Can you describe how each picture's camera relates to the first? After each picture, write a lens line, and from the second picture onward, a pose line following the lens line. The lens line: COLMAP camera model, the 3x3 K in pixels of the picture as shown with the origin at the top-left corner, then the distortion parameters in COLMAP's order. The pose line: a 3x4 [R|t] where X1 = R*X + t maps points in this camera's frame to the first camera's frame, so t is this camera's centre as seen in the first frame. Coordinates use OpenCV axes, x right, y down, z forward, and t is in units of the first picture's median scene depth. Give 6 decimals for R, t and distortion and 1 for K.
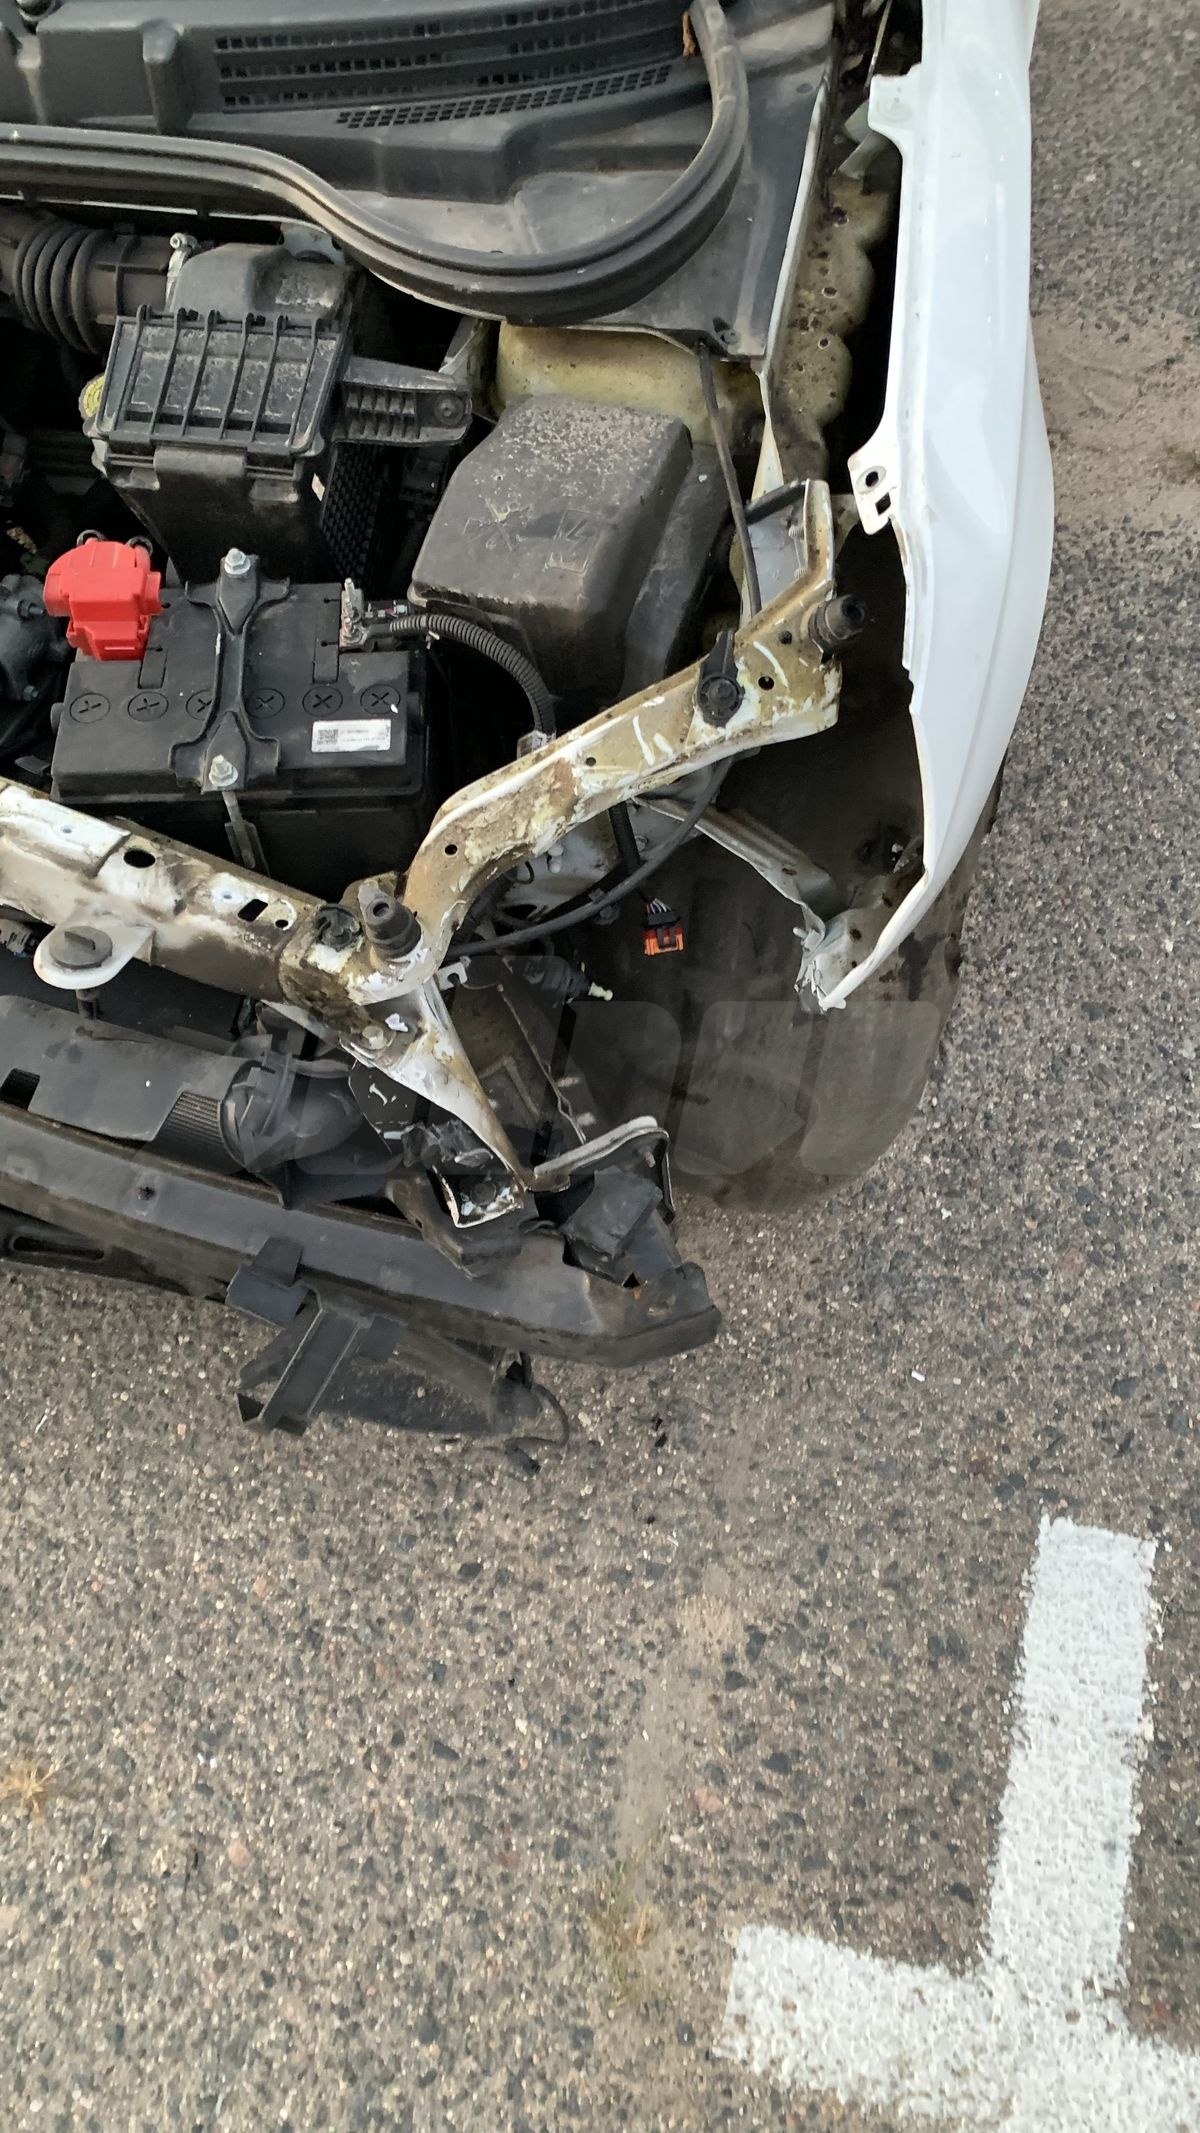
lens RADIAL K [[1596.0, 0, 584.6], [0, 1596.0, 1027.9], [0, 0, 1]] dist [0.065827, -0.084196]
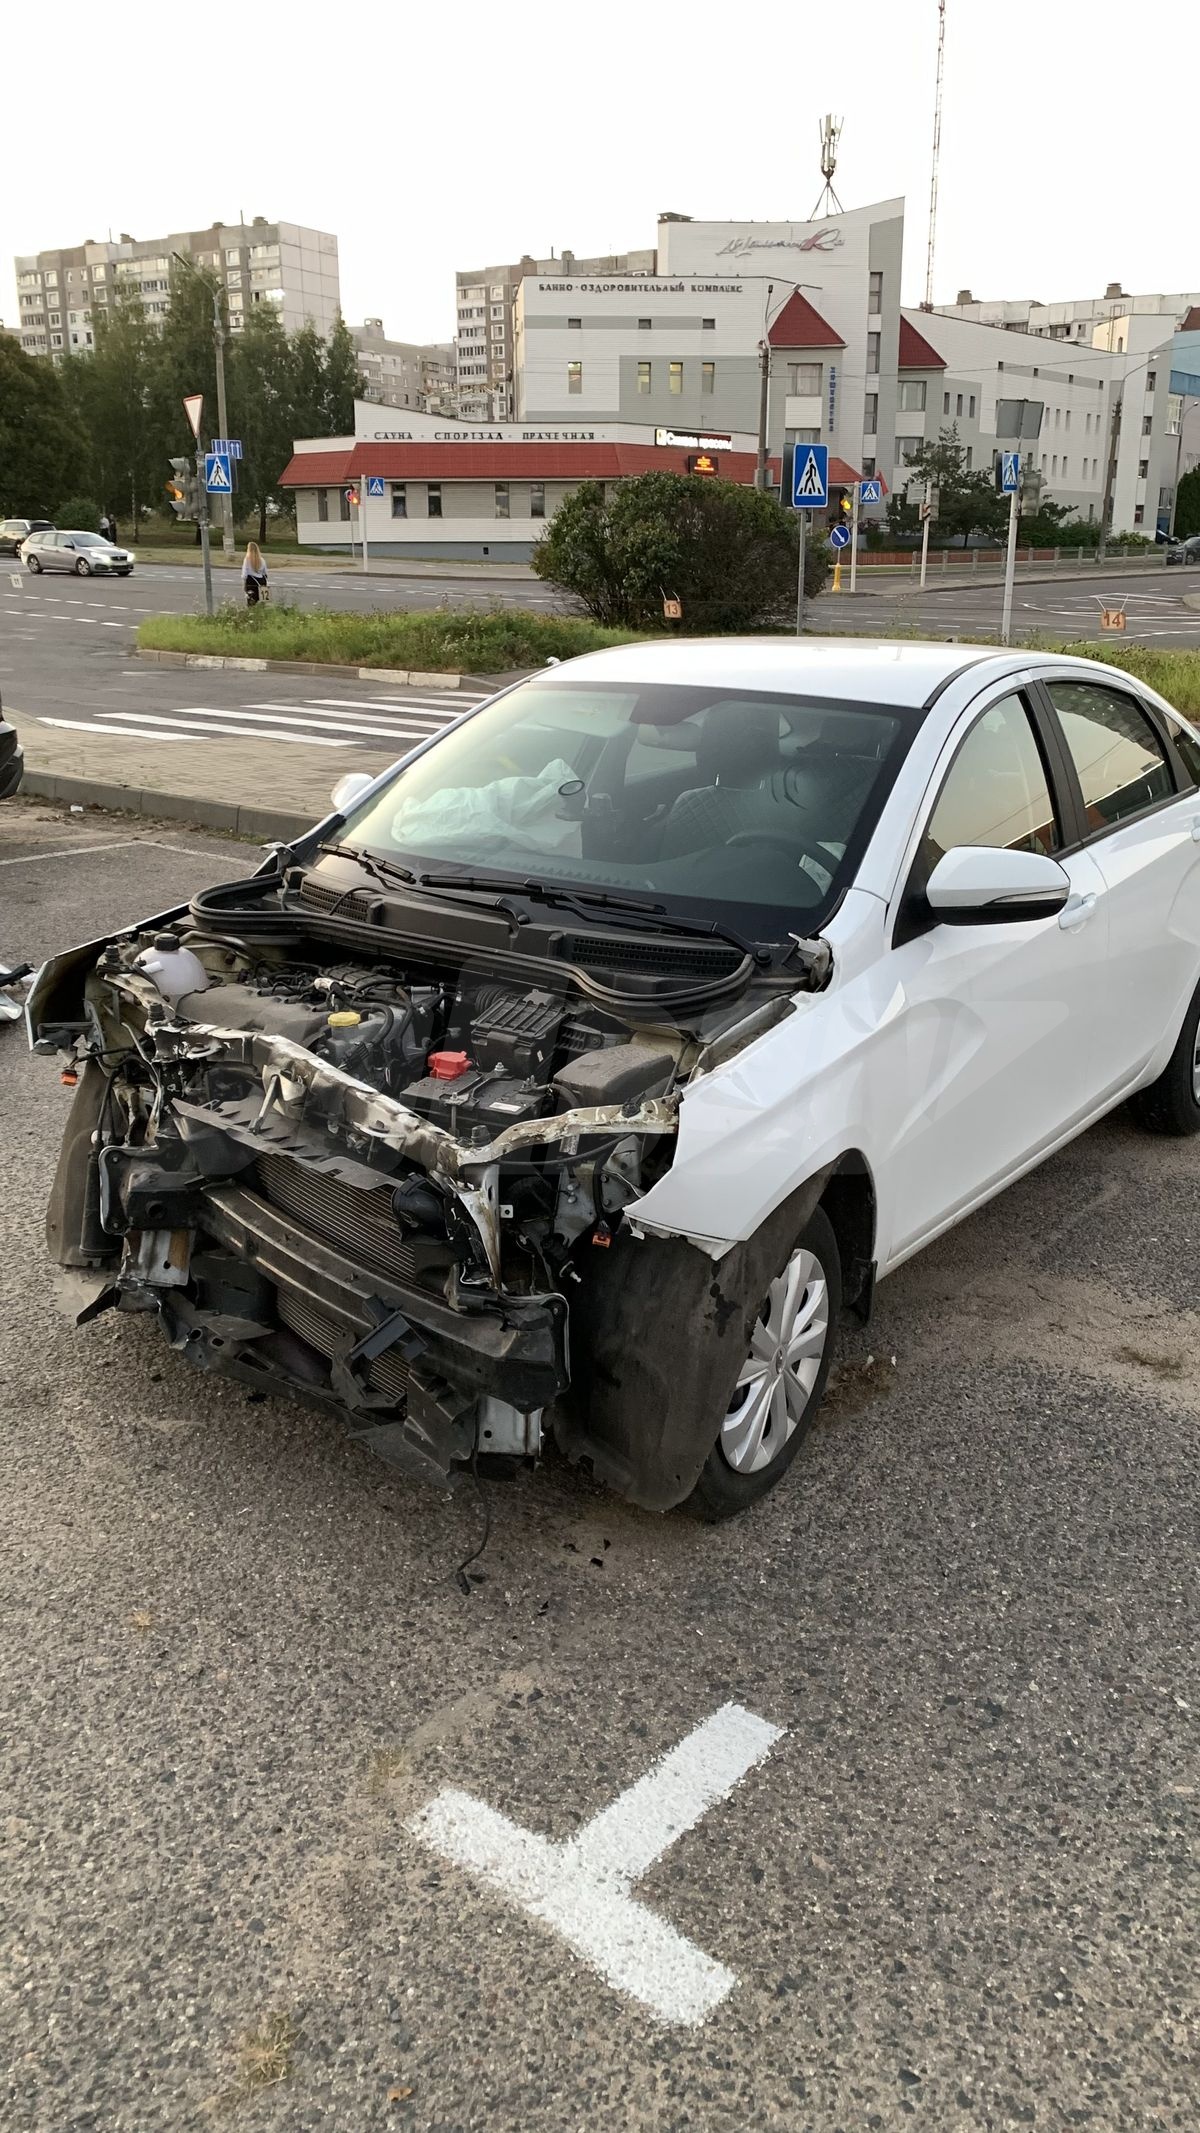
lens RADIAL K [[1559.4, 0, 597.4], [0, 1559.4, 1058.7], [0, 0, 1]] dist [0.065682, -0.105826]
pose [[0.910882, 0.189889, -0.366383, 0.662655], [-0.381949, 0.724077, -0.574306, 0.848453], [0.156236, 0.663064, 0.732077, -0.651673]]
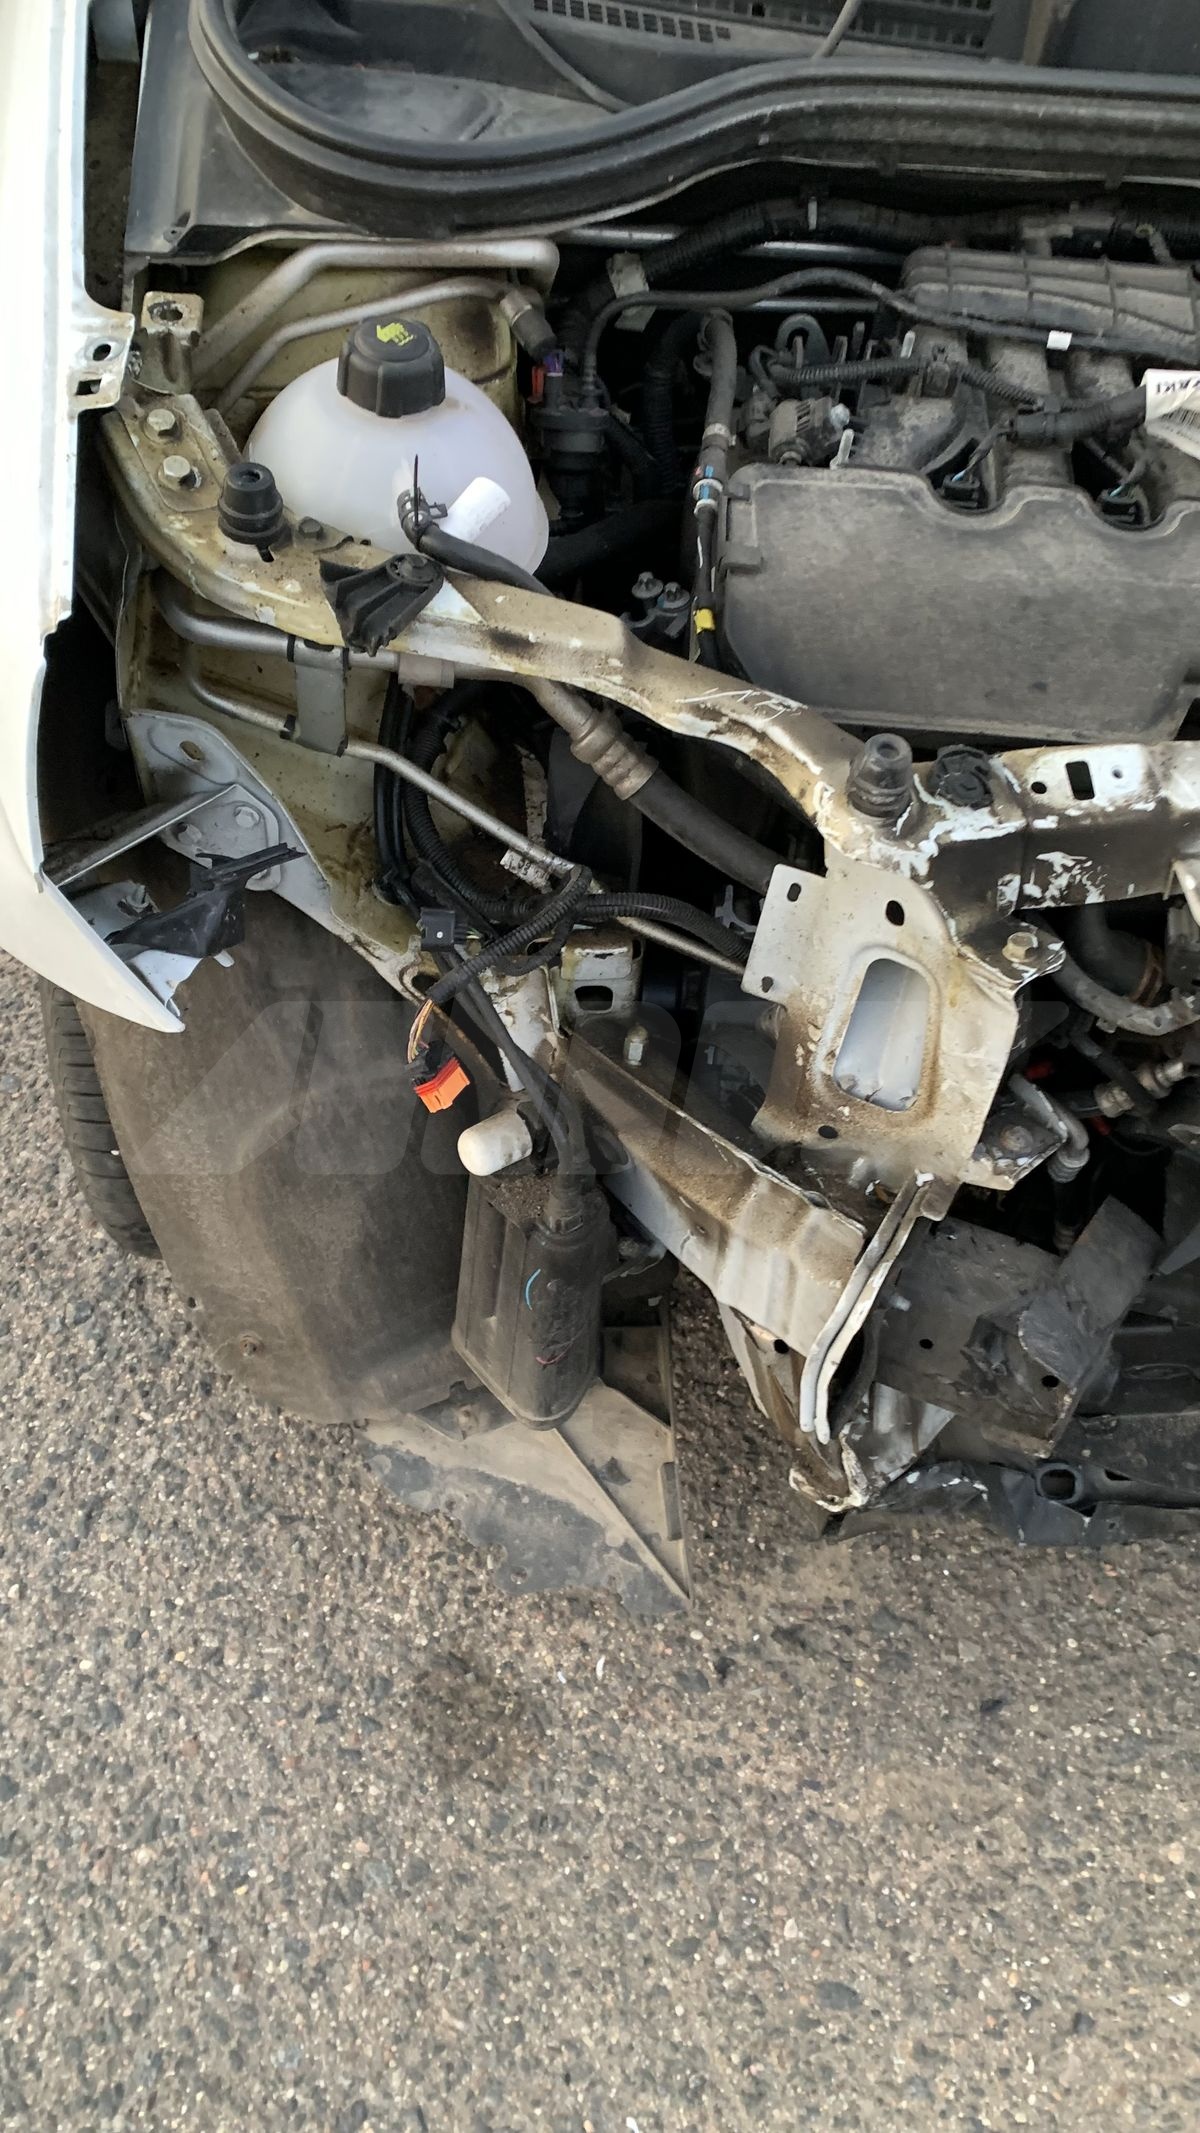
lens RADIAL K [[1615.0, 0, 606.0], [0, 1615.0, 1065.1], [0, 0, 1]] dist [0.049546, -0.055453]
pose [[0.957483, -0.141830, 0.251219, -0.943315], [0.155076, 0.987330, -0.033636, -0.112737], [-0.243266, 0.071164, 0.967346, 0.301835]]
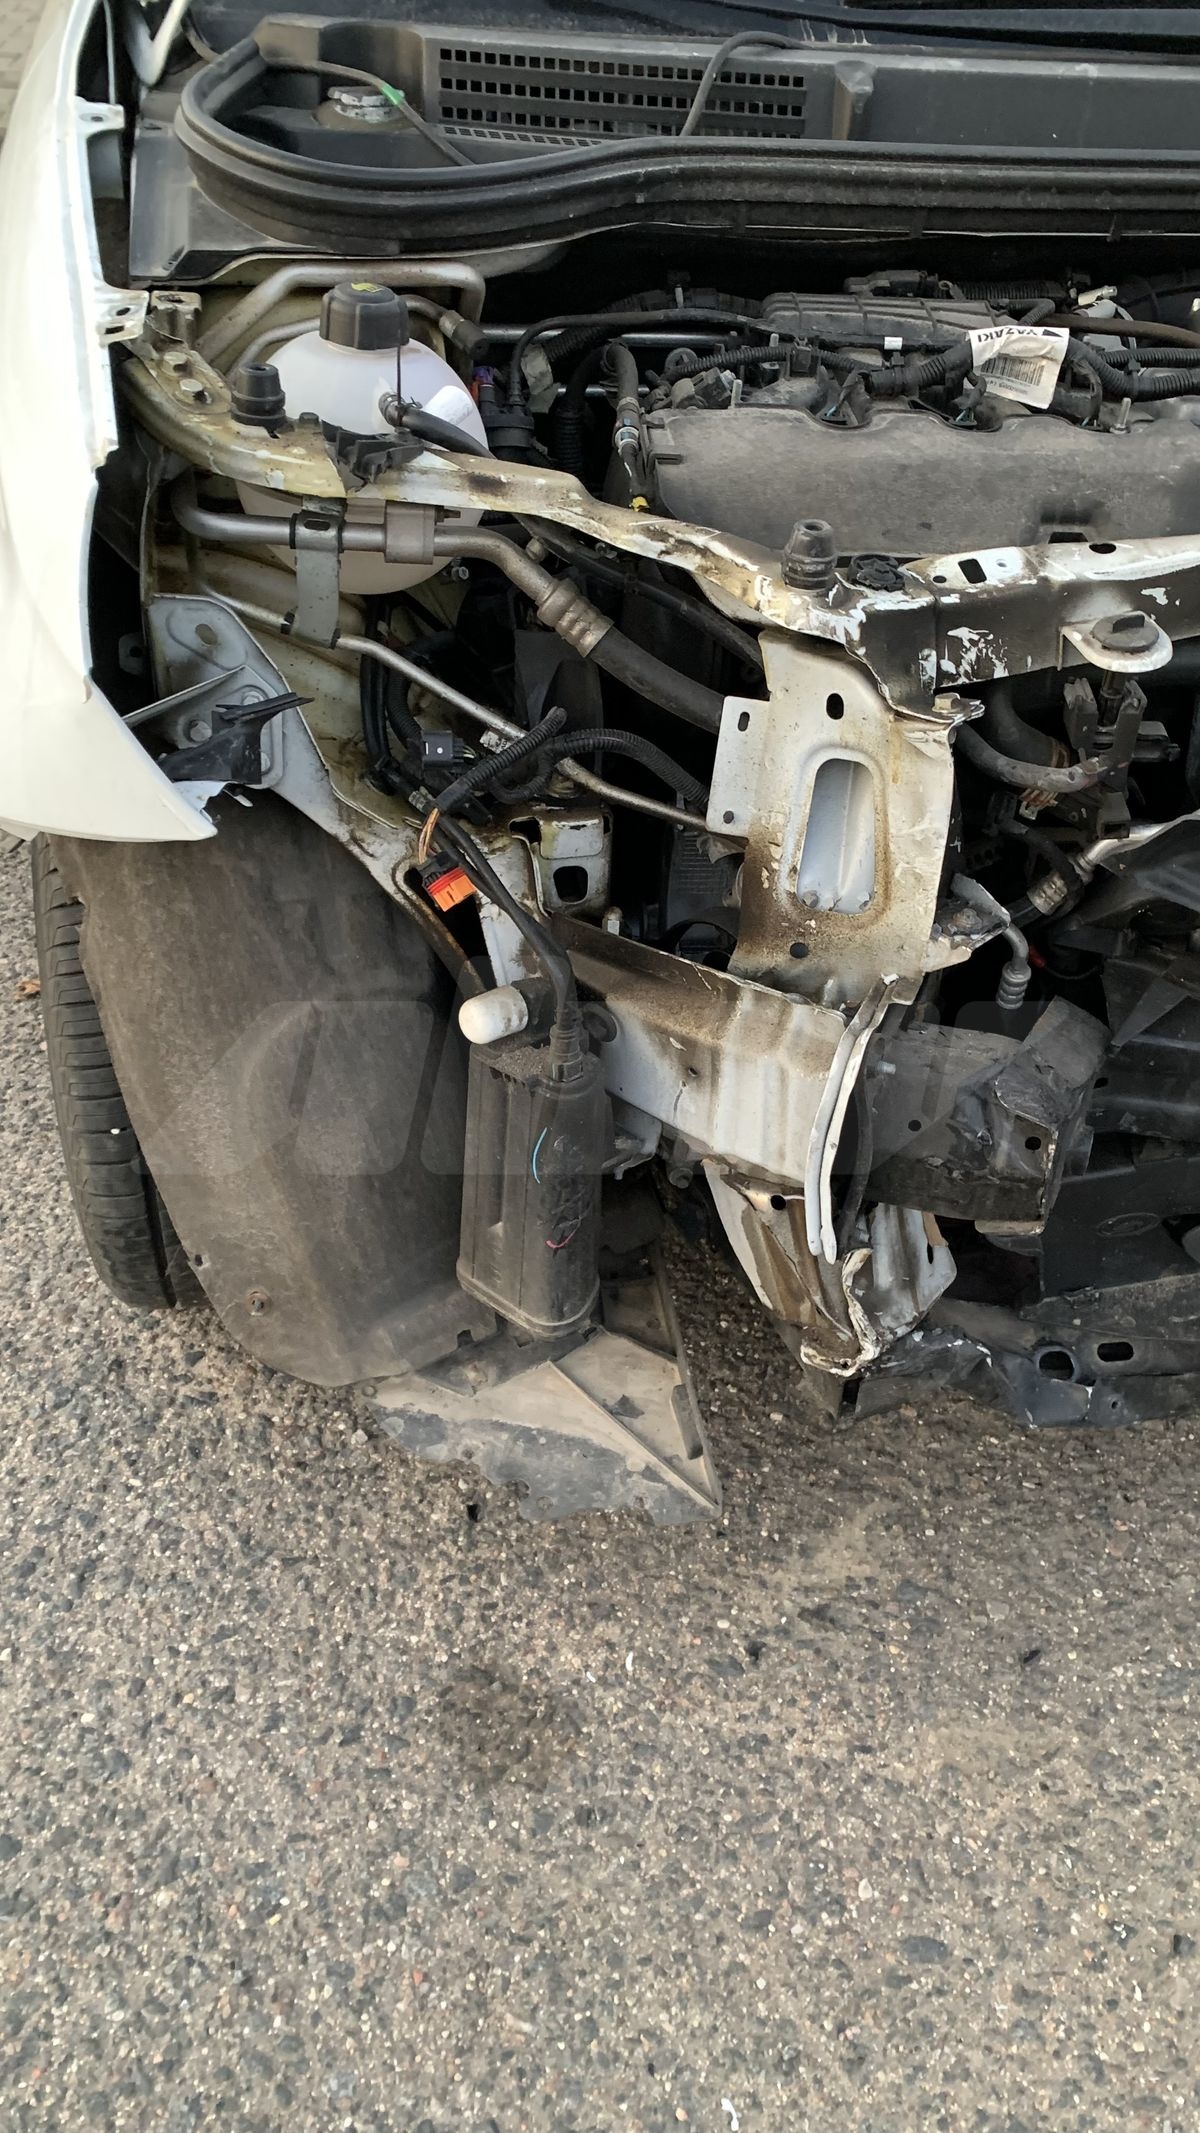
lens RADIAL K [[1610.6, 0, 614.5], [0, 1610.6, 1055.6], [0, 0, 1]] dist [0.048819, -0.051062]
pose [[0.920353, -0.155926, 0.358661, -1.038452], [0.262737, 0.925820, -0.271710, 0.127106], [-0.289689, 0.344302, 0.893049, 0.314336]]
